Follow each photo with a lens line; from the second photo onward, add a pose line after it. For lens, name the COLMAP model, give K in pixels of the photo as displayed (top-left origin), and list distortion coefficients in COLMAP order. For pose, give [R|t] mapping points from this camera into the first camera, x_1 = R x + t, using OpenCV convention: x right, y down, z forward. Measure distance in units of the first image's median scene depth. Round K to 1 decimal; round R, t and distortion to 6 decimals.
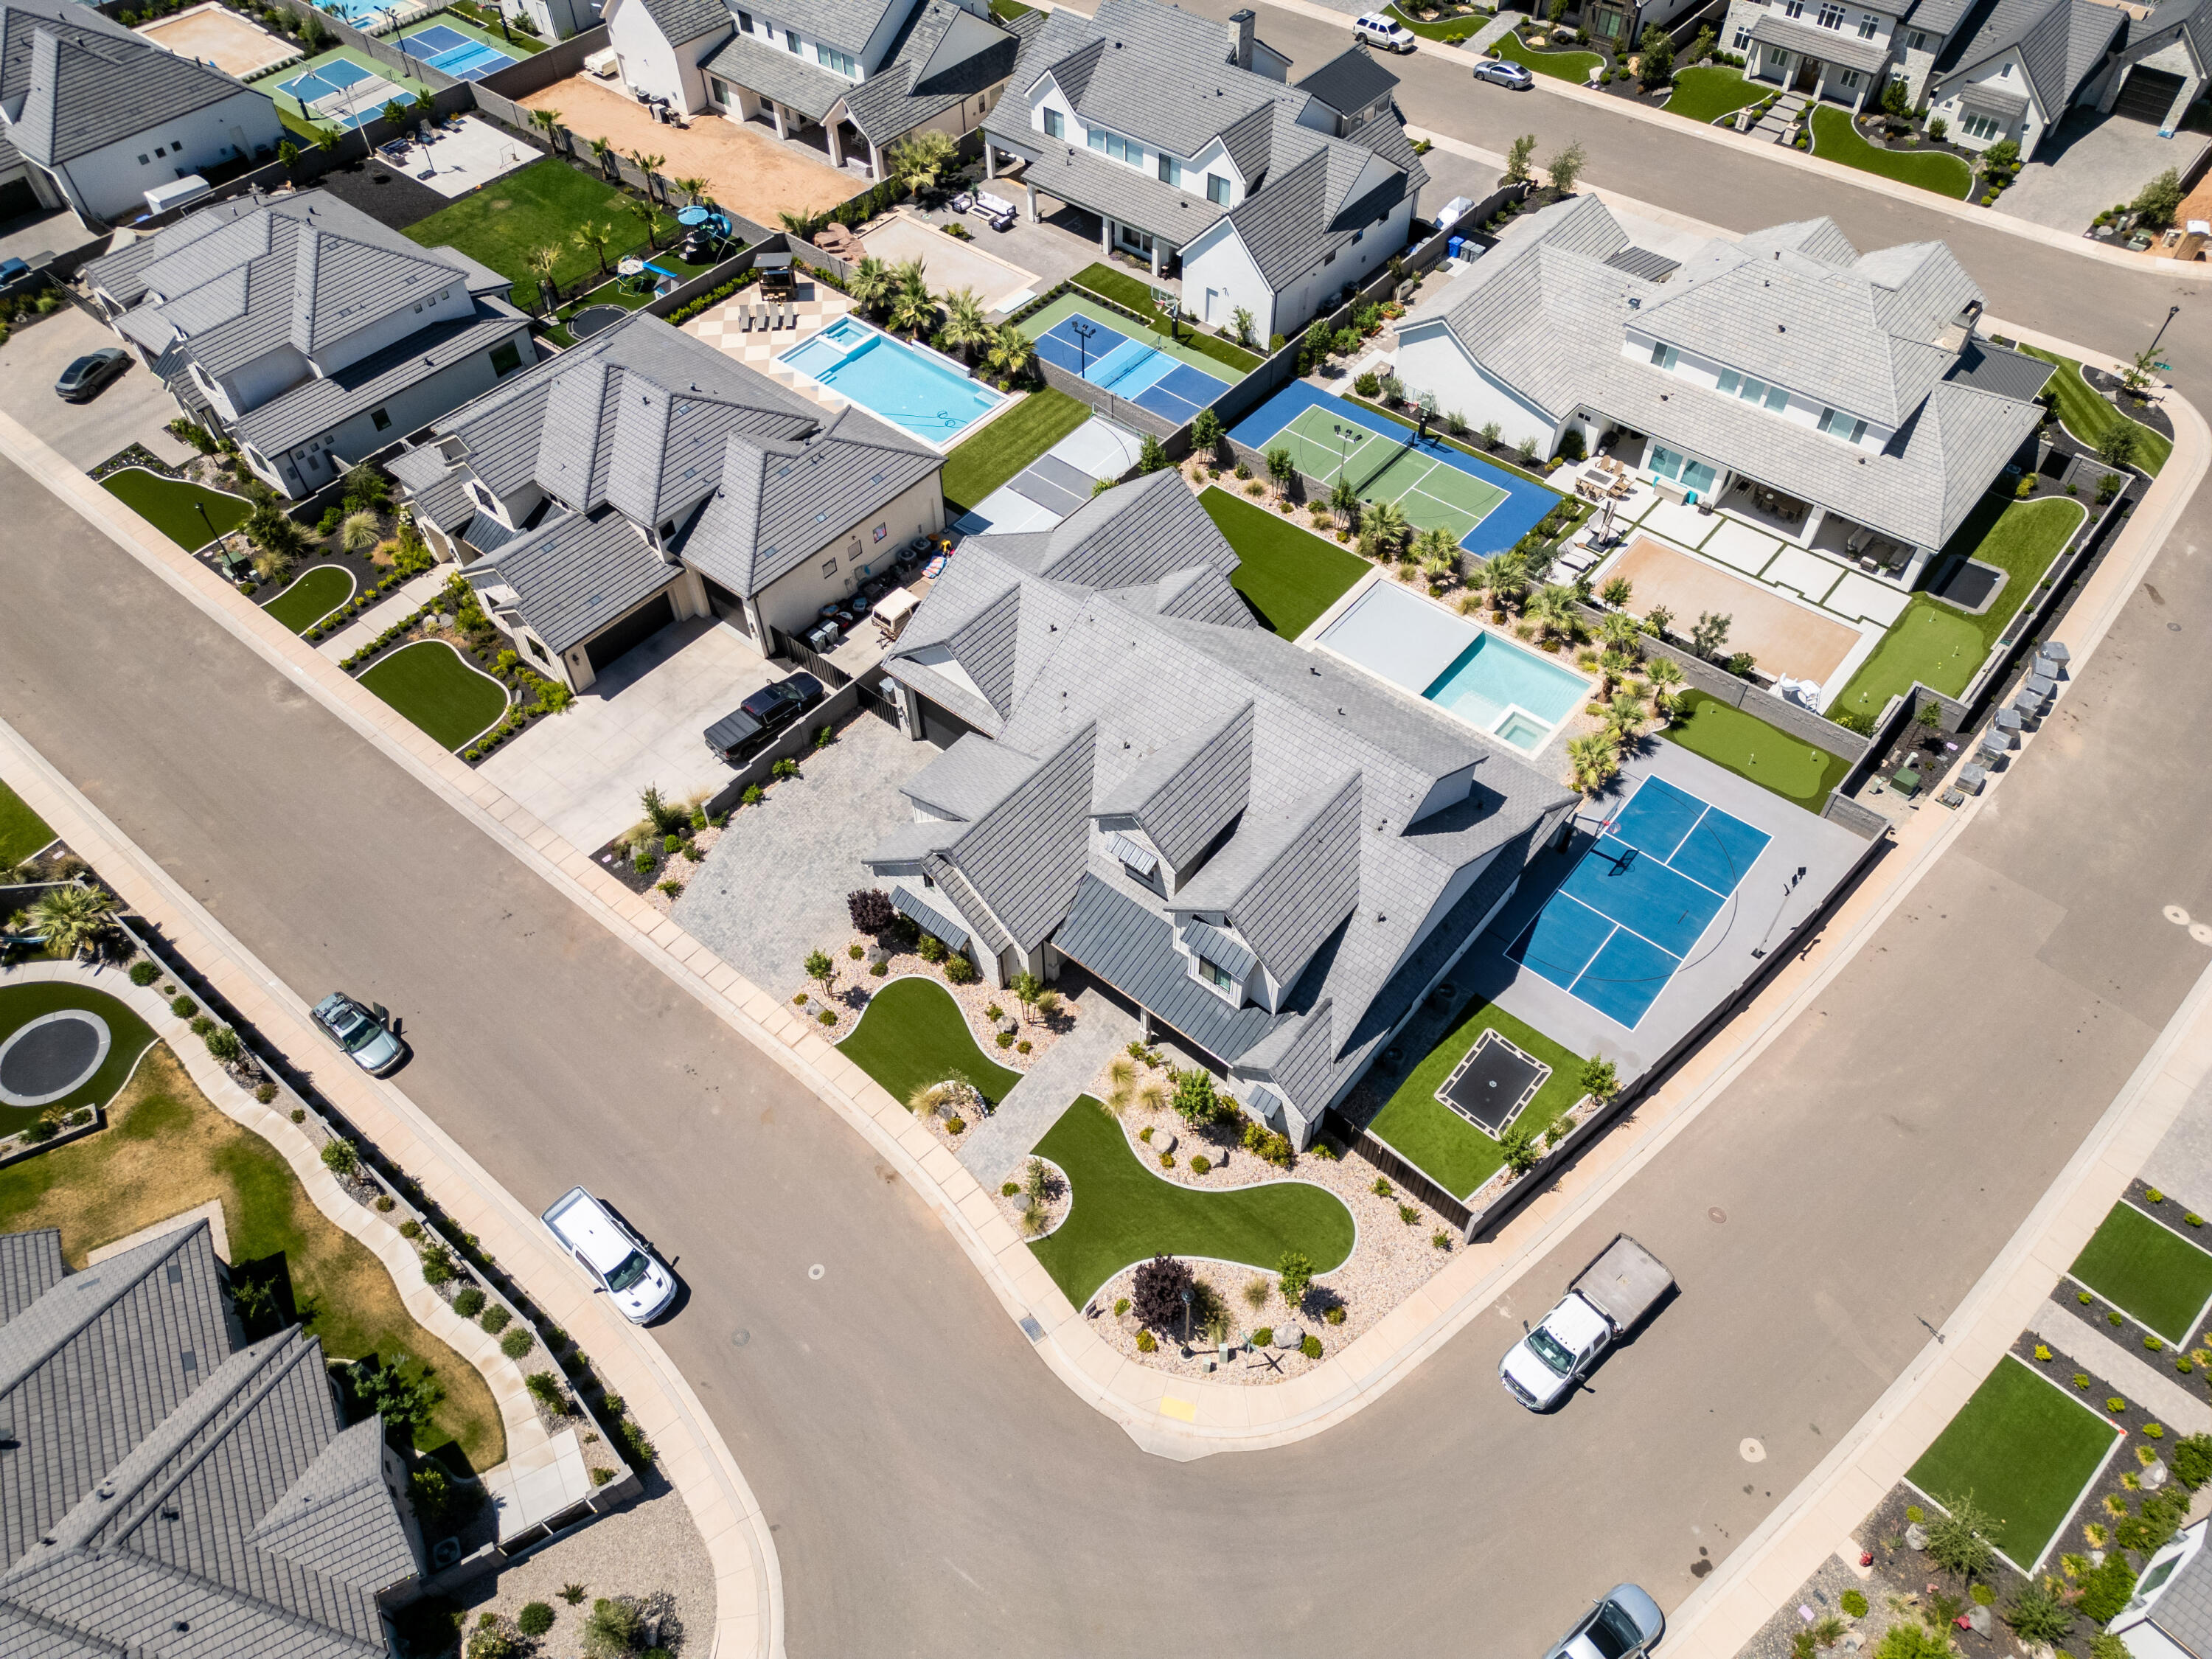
lens RADIAL K [[1554.3, 0, 1108.1], [0, 1554.3, 827.4], [0, 0, 1]] dist [0.066434, -0.063340]
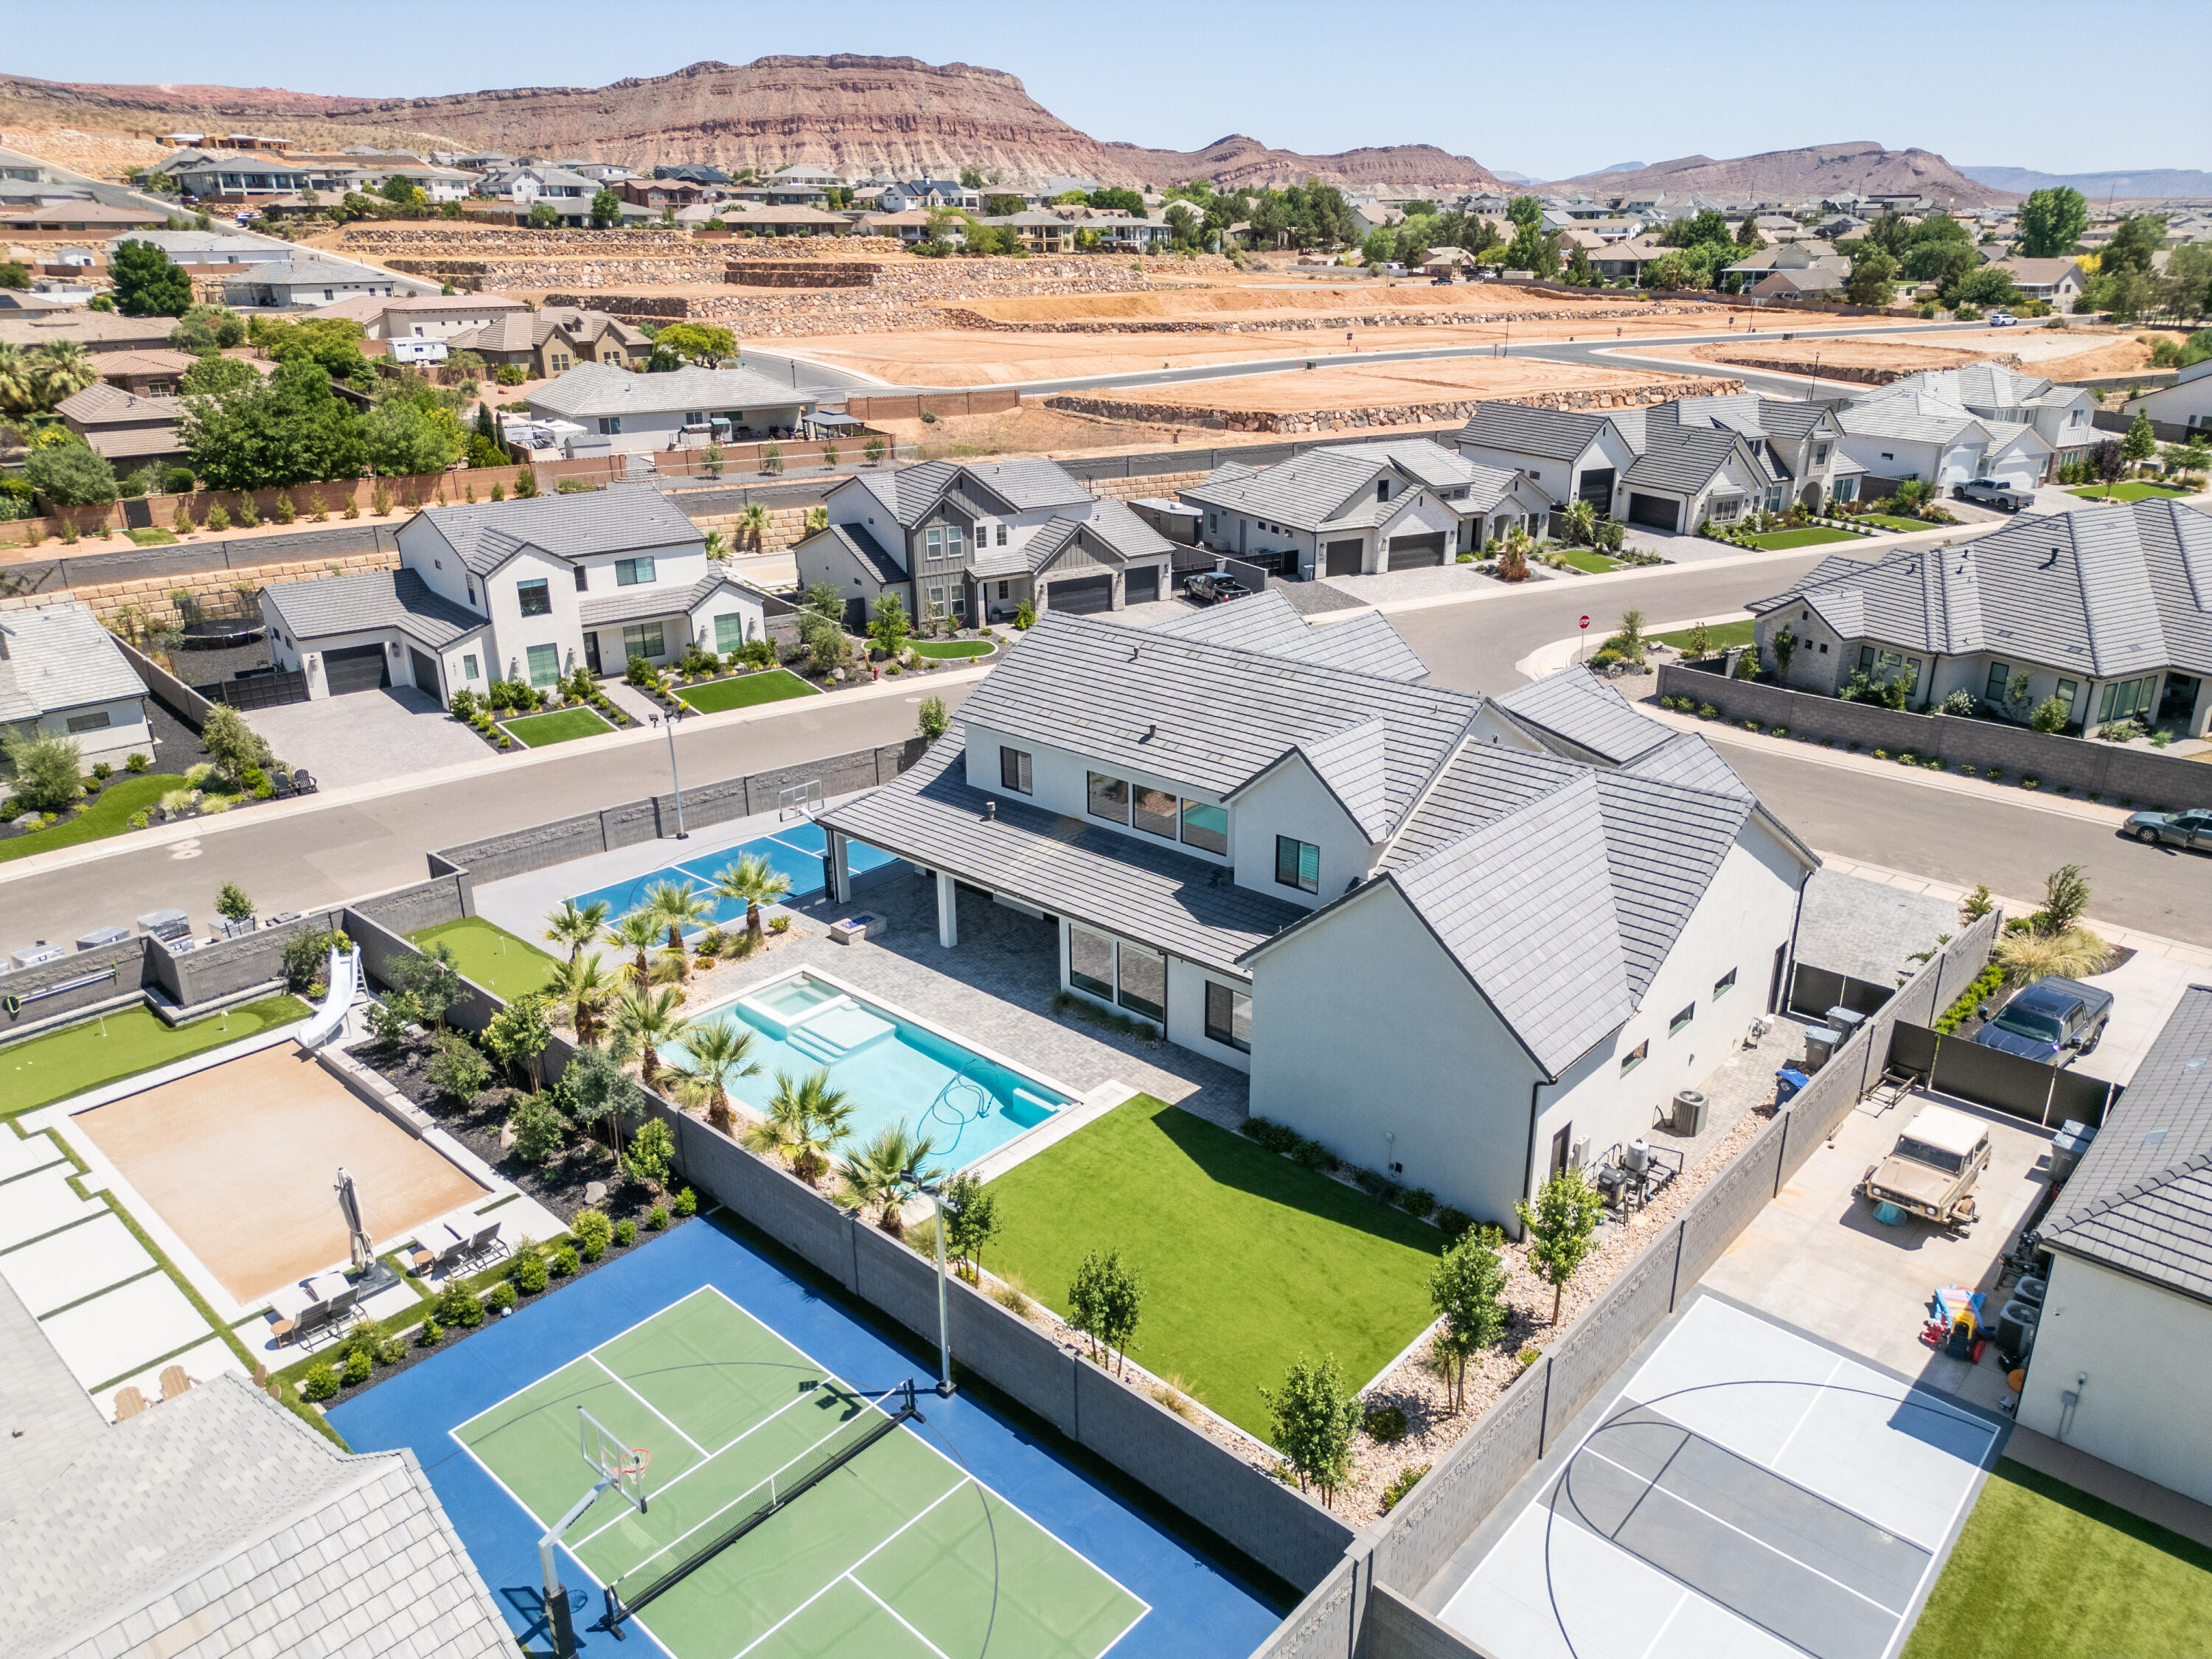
lens RADIAL K [[1554.3, 0, 1108.1], [0, 1554.3, 827.4], [0, 0, 1]] dist [0.066434, -0.063340]
pose [[-0.998524, -0.002458, 0.054254, 0.111913], [0.050515, 0.324834, 0.944421, -0.759190], [-0.019945, 0.945768, -0.324230, 1.261556]]
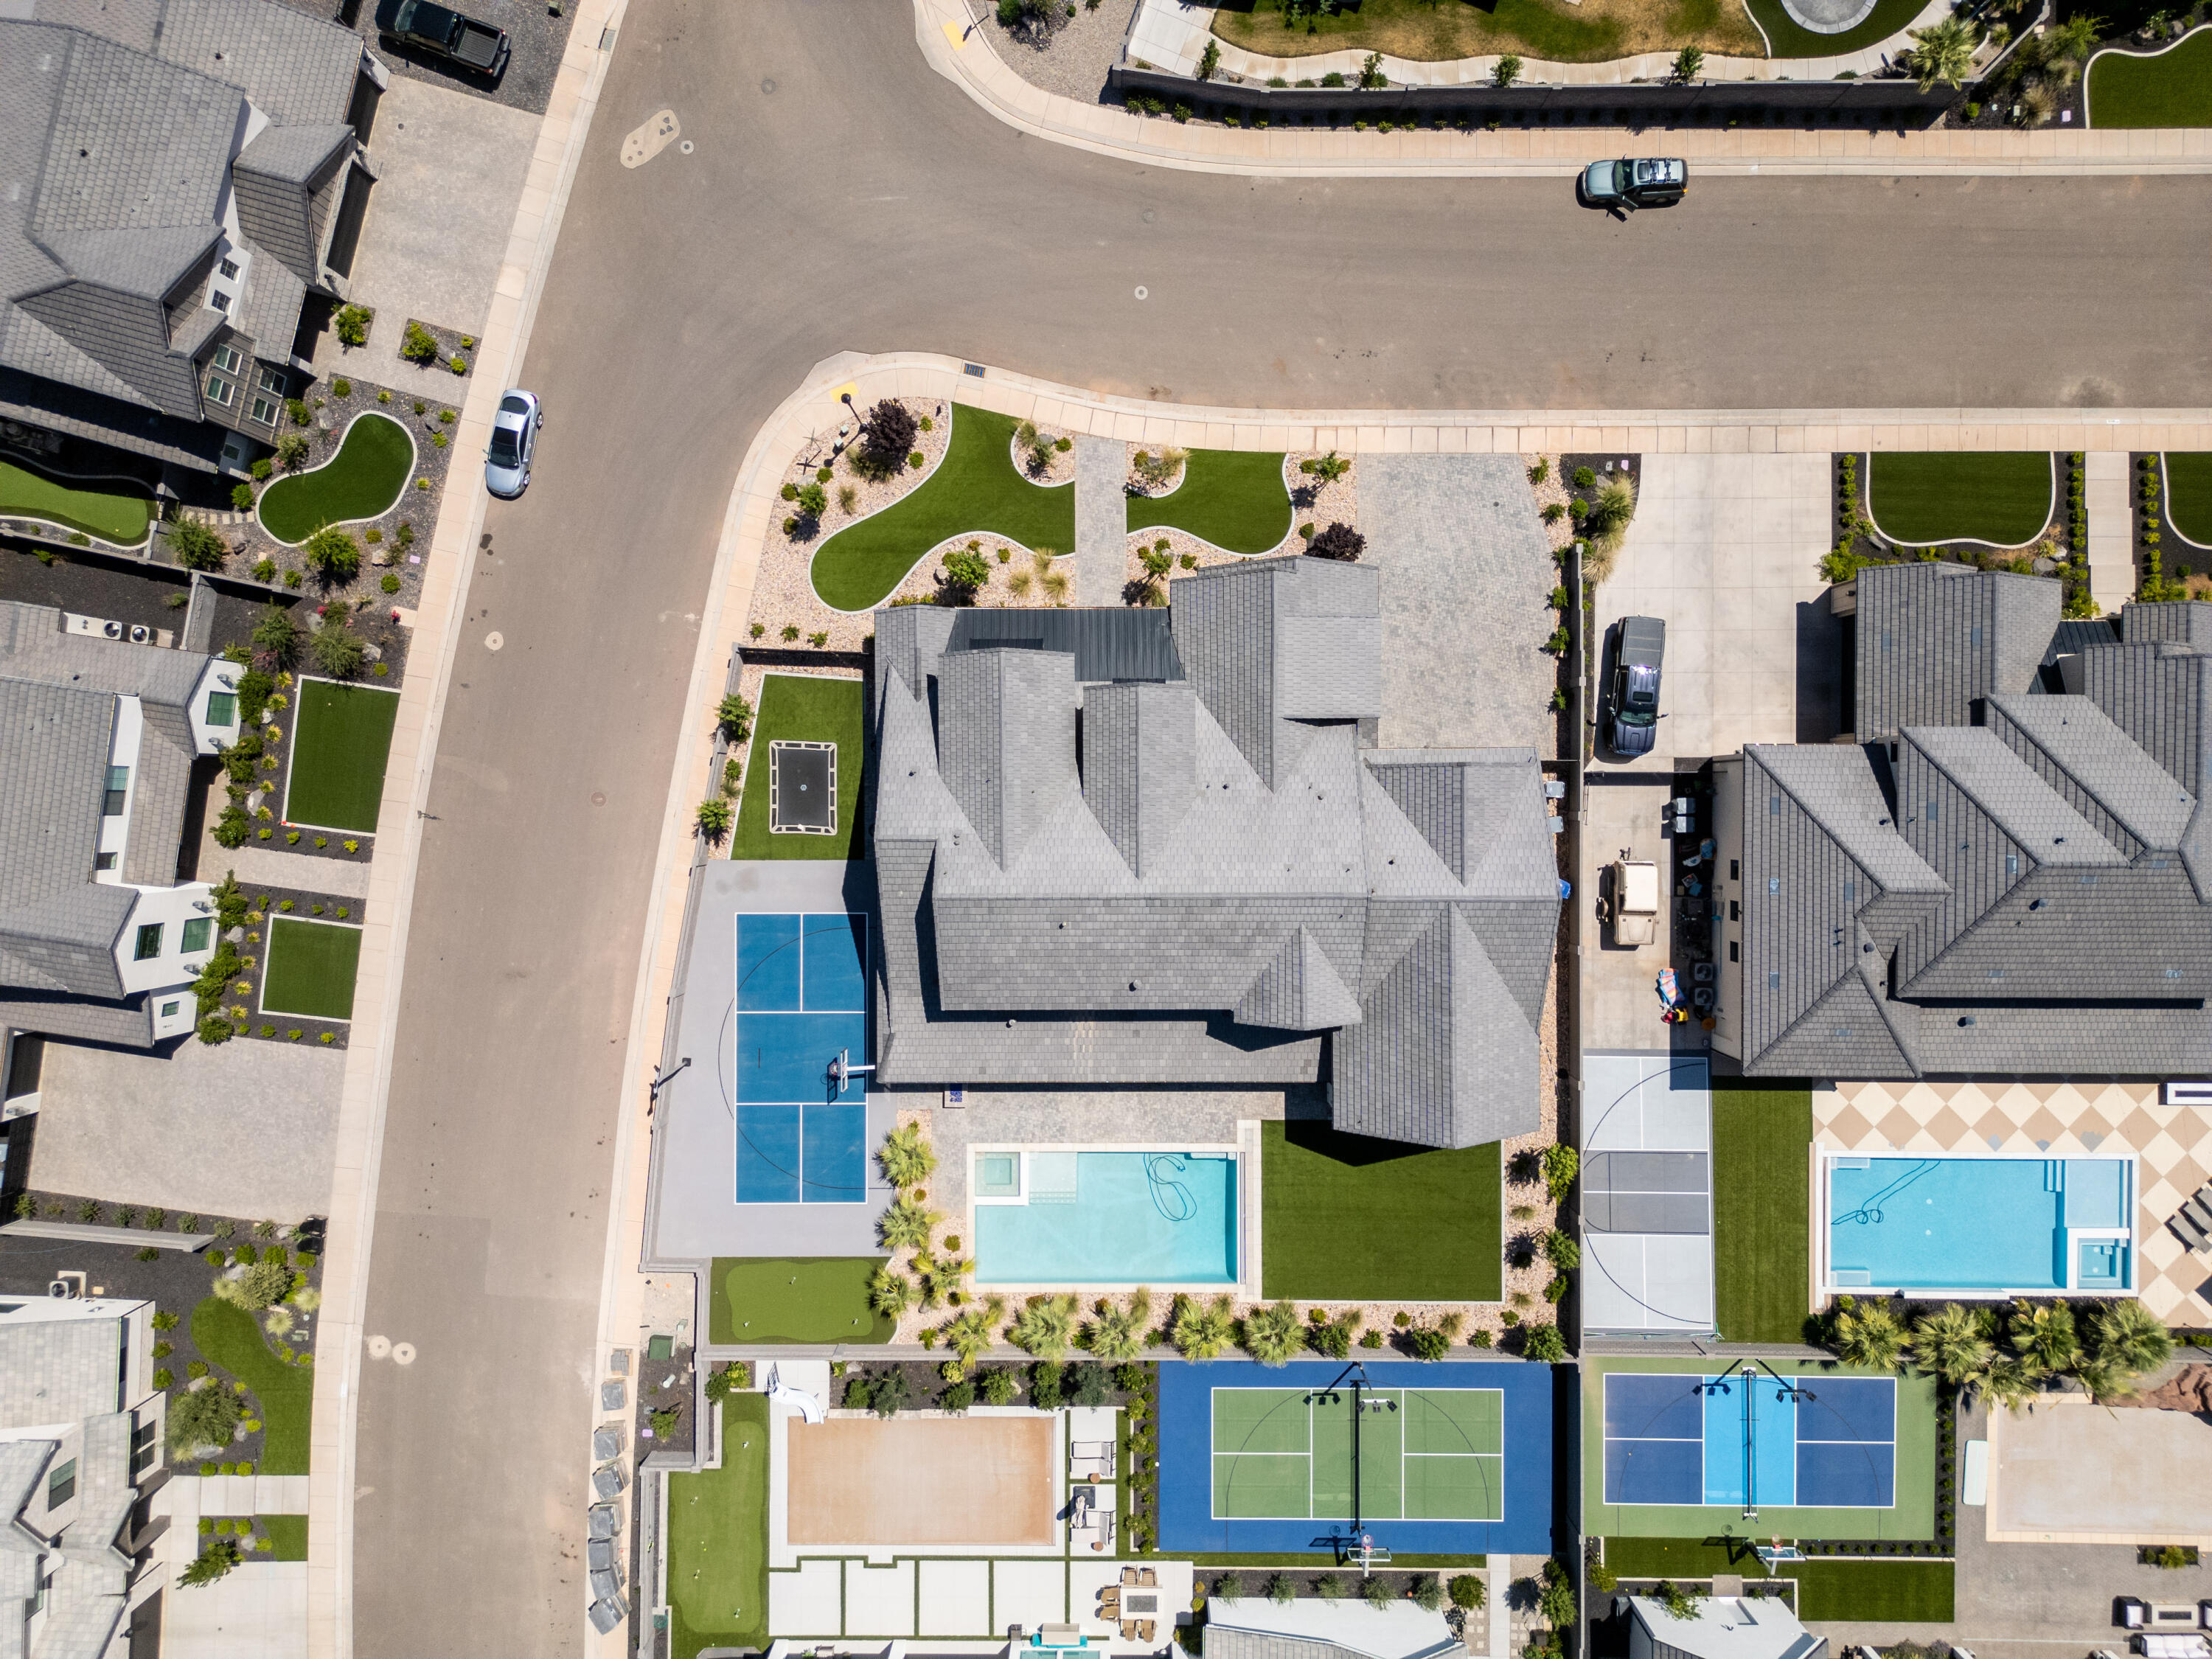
lens RADIAL K [[1554.3, 0, 1108.1], [0, 1554.3, 827.4], [0, 0, 1]] dist [0.066434, -0.063340]
pose [[-0.770205, 0.637334, 0.024279, 0.060186], [-0.481861, -0.606415, 0.632512, -0.628298], [0.417845, 0.475465, 0.774170, 0.208090]]
